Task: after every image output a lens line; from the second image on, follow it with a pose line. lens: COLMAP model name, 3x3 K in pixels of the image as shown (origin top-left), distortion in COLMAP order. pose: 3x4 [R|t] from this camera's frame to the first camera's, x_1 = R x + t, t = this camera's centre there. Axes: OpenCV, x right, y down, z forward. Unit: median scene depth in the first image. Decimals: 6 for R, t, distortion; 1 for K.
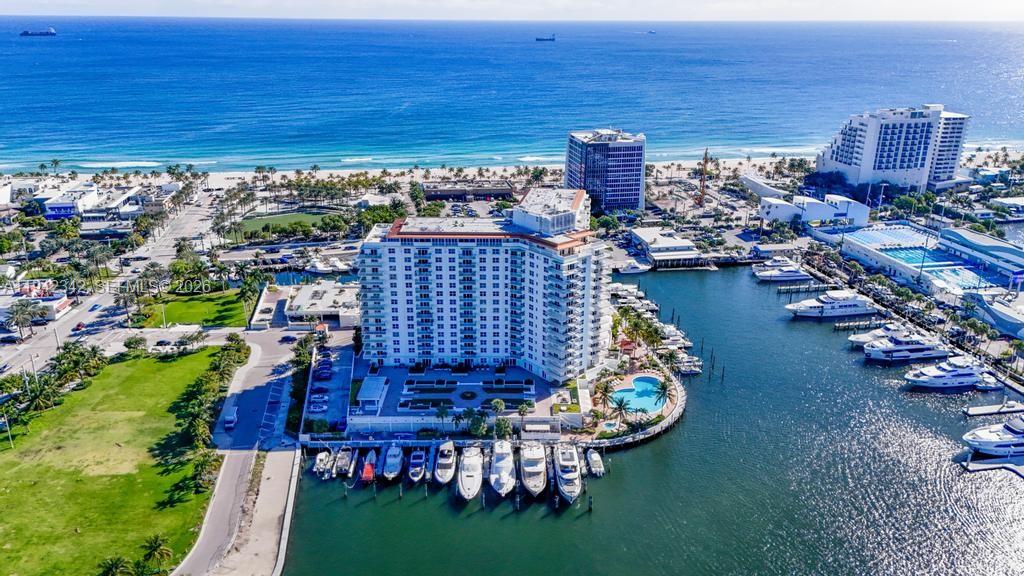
lens RADIAL K [[749.6, 0, 514.4], [0, 749.6, 292.0], [0, 0, 1]] dist [0.071301, -0.075423]
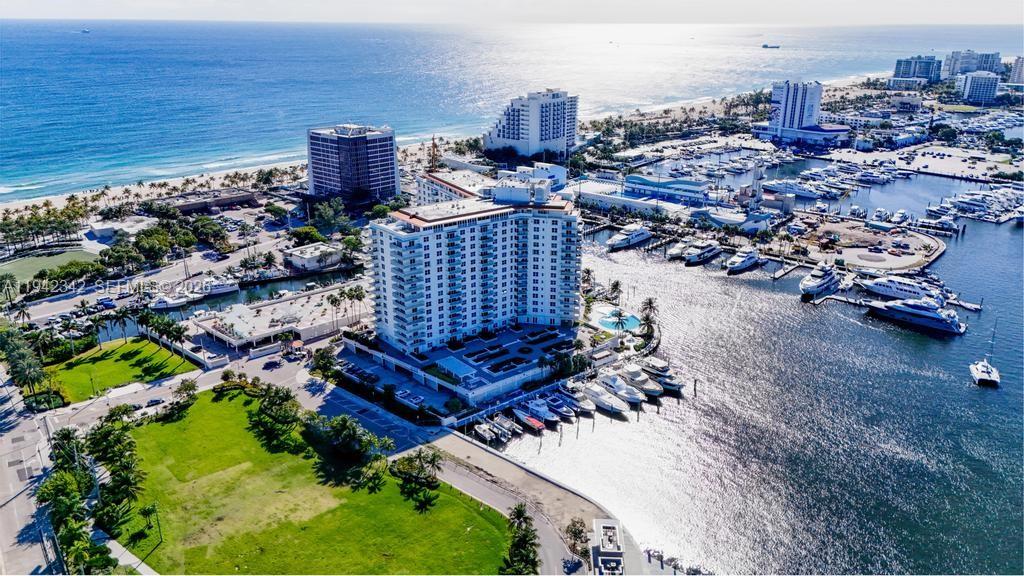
lens RADIAL K [[749.7, 0, 515.1], [0, 749.7, 286.8], [0, 0, 1]] dist [0.081364, -0.077432]
pose [[0.780428, -0.209305, 0.589172, -0.437001], [0.212909, 0.974952, 0.064333, -0.019372], [-0.587880, 0.075233, 0.805442, 0.054393]]
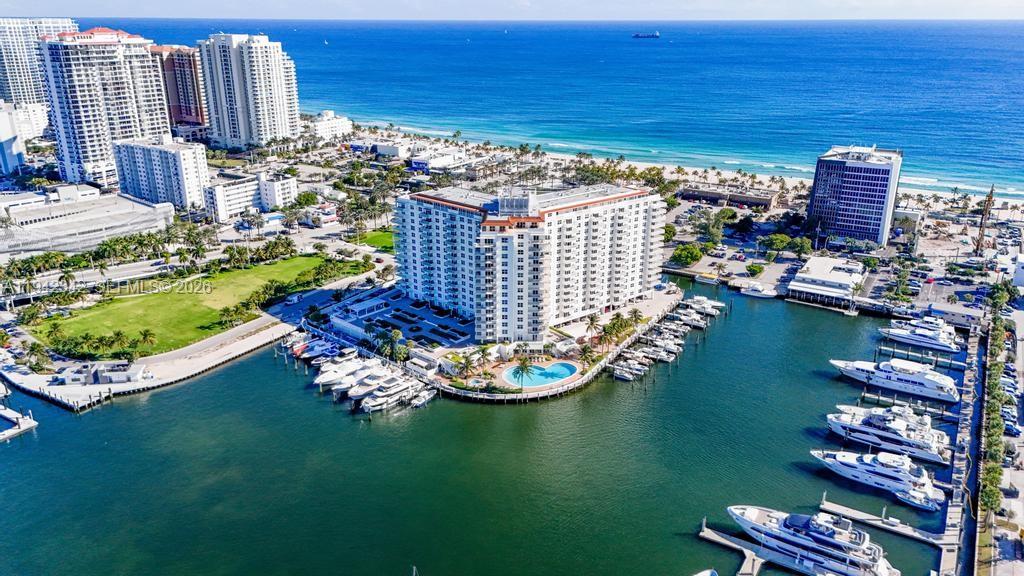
lens RADIAL K [[749.6, 0, 514.4], [0, 749.6, 292.0], [0, 0, 1]] dist [0.071301, -0.075423]
pose [[0.743865, 0.225597, -0.629104, 0.503178], [-0.227430, 0.970574, 0.079131, -0.034809], [0.628443, 0.084215, 0.773283, 0.083141]]
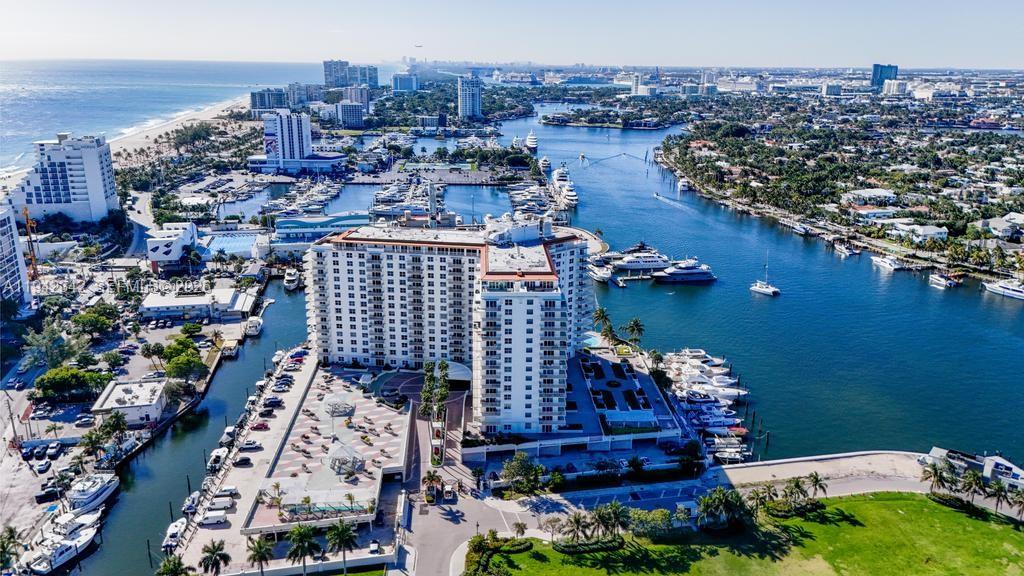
lens RADIAL K [[749.7, 0, 515.1], [0, 749.7, 286.8], [0, 0, 1]] dist [0.081364, -0.077432]
pose [[-0.031878, -0.290443, 0.956361, -0.647875], [0.330573, 0.899934, 0.284325, -0.212642], [-0.943242, 0.325211, 0.067324, 0.615823]]
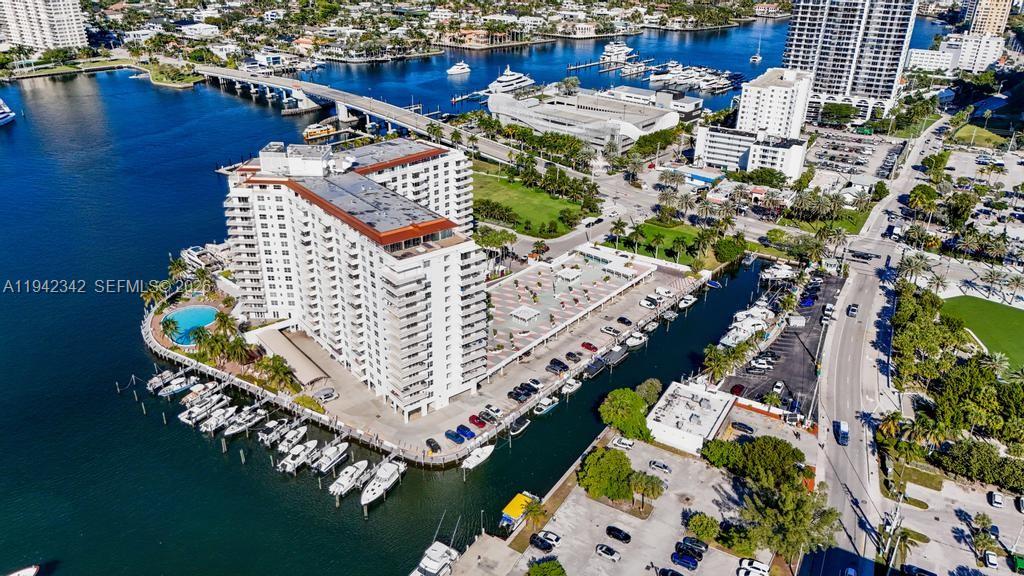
lens RADIAL K [[760.9, 0, 515.2], [0, 760.9, 287.1], [0, 0, 1]] dist [0.084555, -0.082096]
pose [[-0.663671, 0.309695, -0.680904, 0.357145], [-0.277445, 0.743428, 0.608555, -0.407901], [0.694669, 0.592794, -0.407468, 1.068386]]
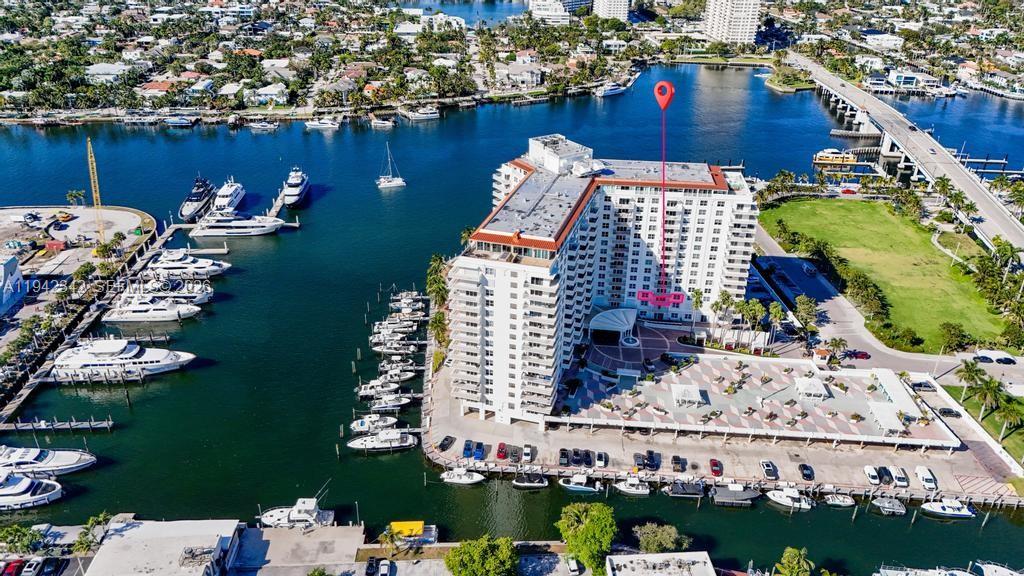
lens RADIAL K [[760.9, 0, 515.2], [0, 760.9, 287.1], [0, 0, 1]] dist [0.084555, -0.082096]
pose [[-0.992863, -0.073994, 0.093527, -0.004847], [0.016863, 0.689261, 0.724317, -0.444960], [-0.118060, 0.720725, -0.683094, 1.153162]]
